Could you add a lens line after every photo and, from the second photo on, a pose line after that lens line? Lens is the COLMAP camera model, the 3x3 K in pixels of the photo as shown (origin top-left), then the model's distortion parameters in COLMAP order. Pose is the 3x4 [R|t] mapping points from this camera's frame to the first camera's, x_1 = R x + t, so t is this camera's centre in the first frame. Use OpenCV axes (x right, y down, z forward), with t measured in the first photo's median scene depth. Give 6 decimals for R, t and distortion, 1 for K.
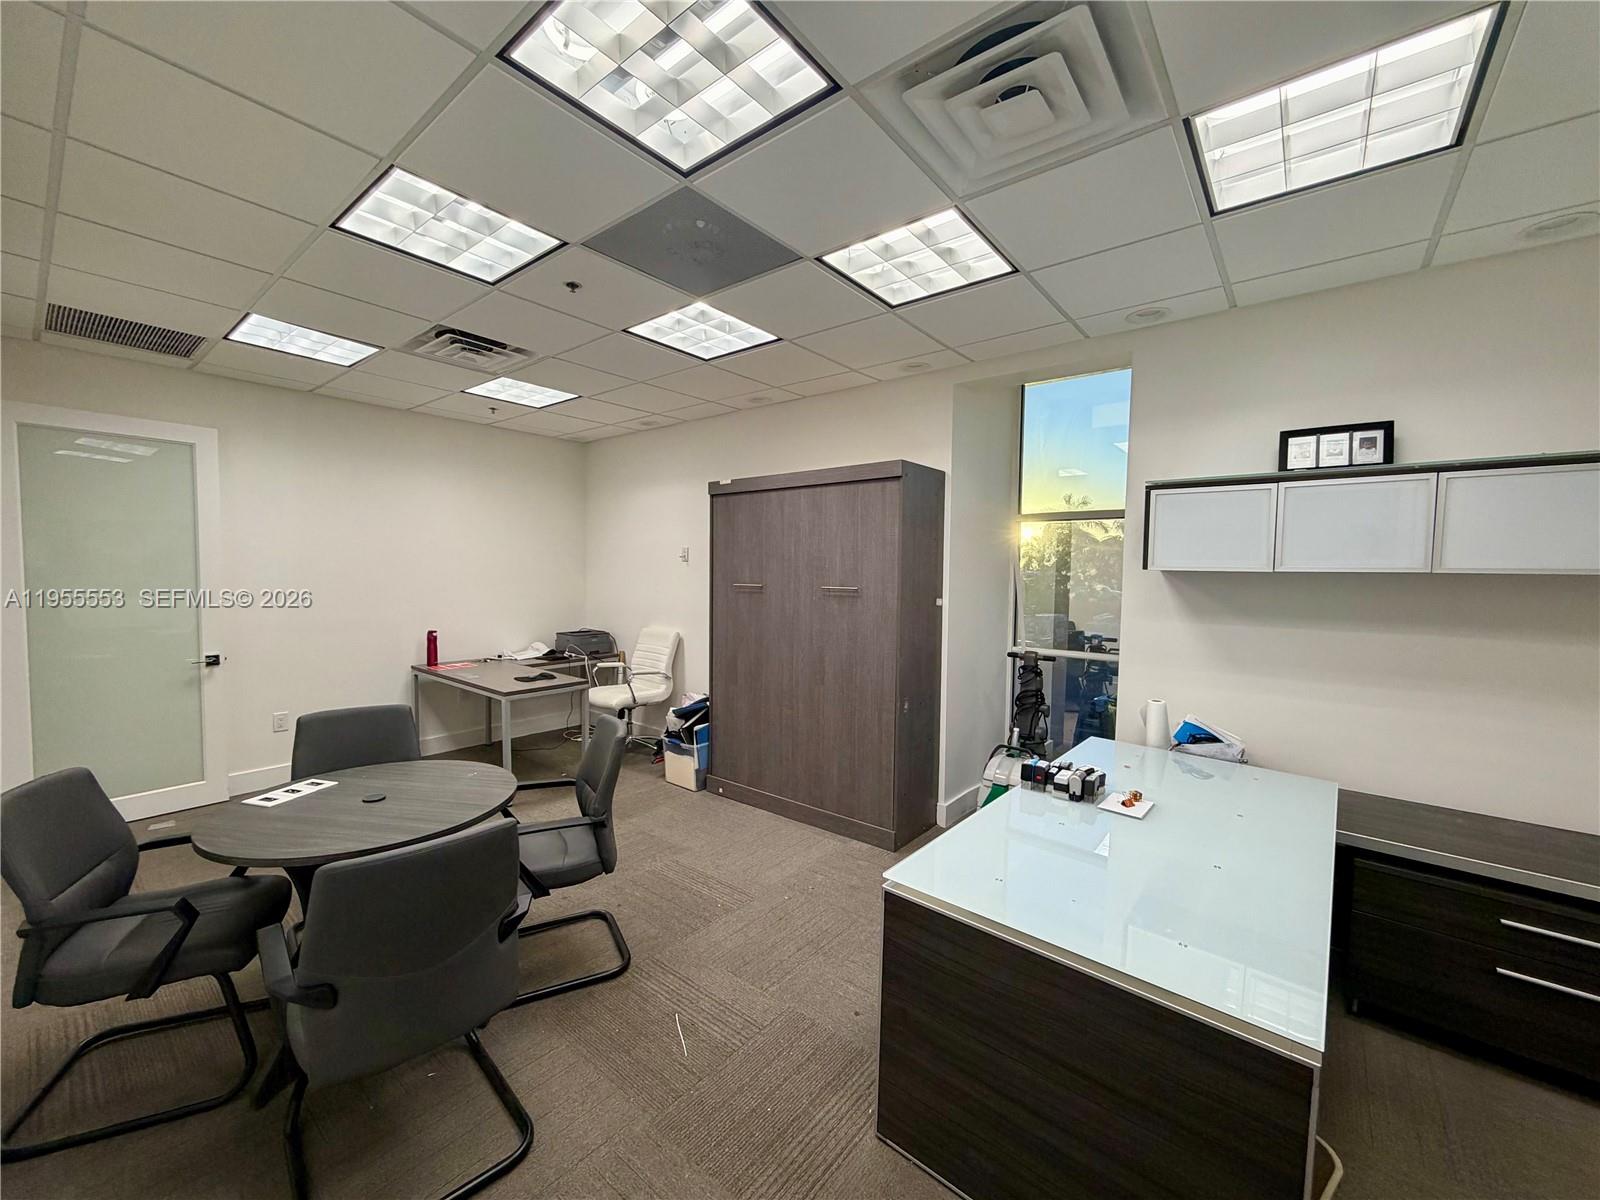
lens RADIAL K [[637.9, 0, 797.8], [0, 637.9, 598.6], [0, 0, 1]] dist [0.001607, 0.000370]
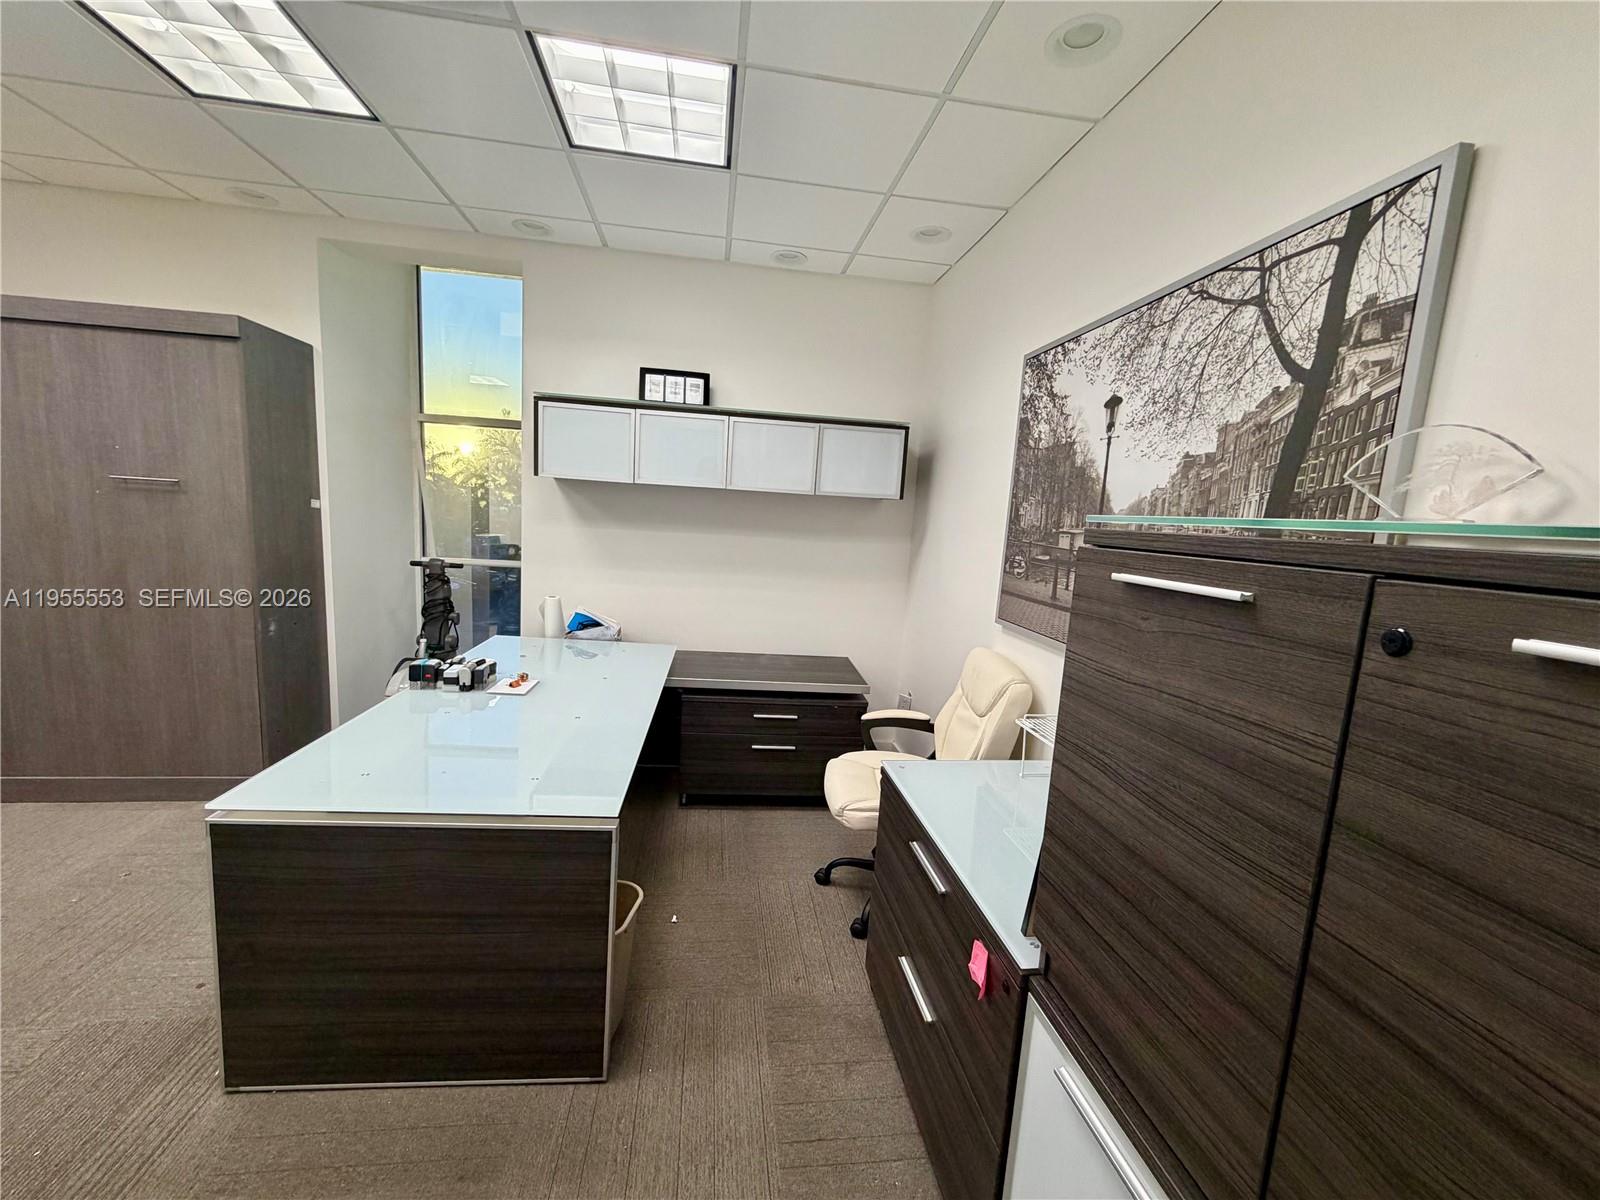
lens RADIAL K [[637.9, 0, 798.9], [0, 637.9, 601.1], [0, 0, 1]] dist [0.001607, 0.000370]
pose [[0.686362, -0.072964, 0.723590, 0.051953], [-0.017825, 0.992968, 0.117035, 0.031239], [-0.727041, -0.093226, 0.680235, -0.080003]]
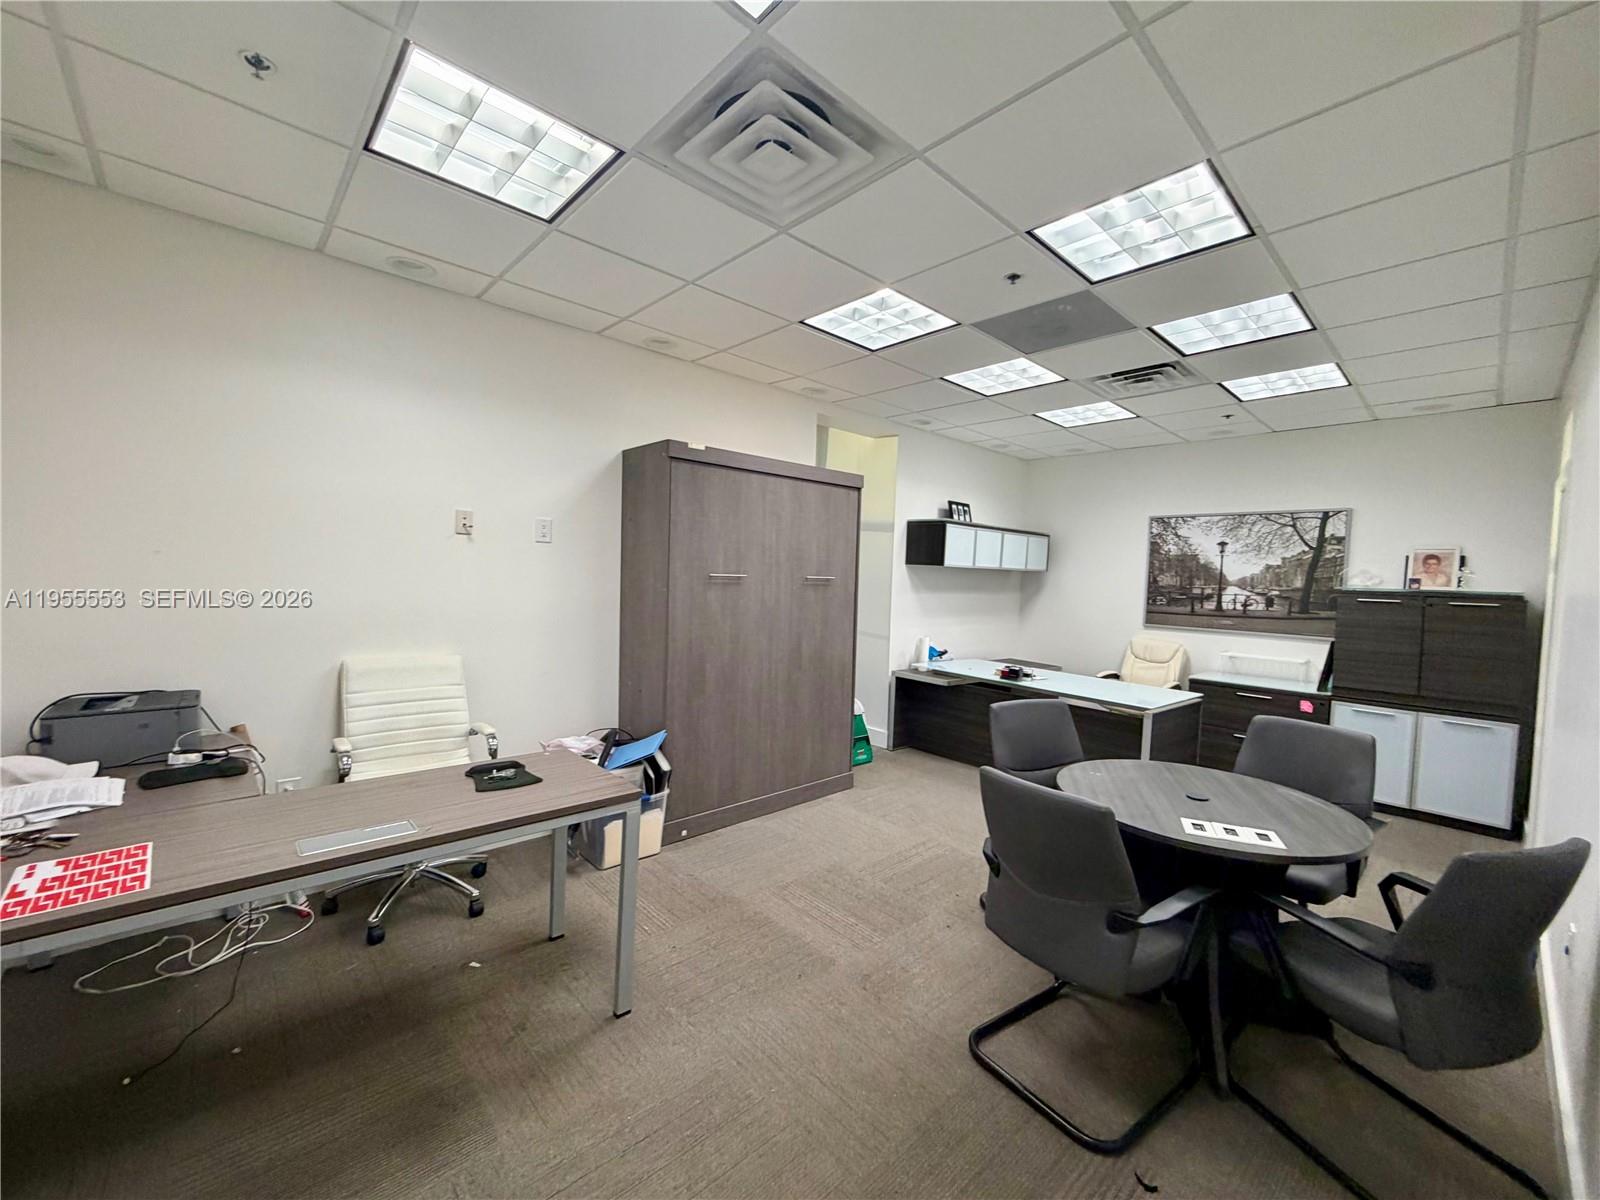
lens RADIAL K [[637.9, 0, 792.9], [0, 637.9, 597.1], [0, 0, 1]] dist [0.001607, 0.000370]
pose [[0.146178, -0.045543, 0.988209, -1.362631], [0.013858, 0.998936, 0.043987, -0.042027], [-0.989161, 0.007265, 0.146653, 1.163675]]
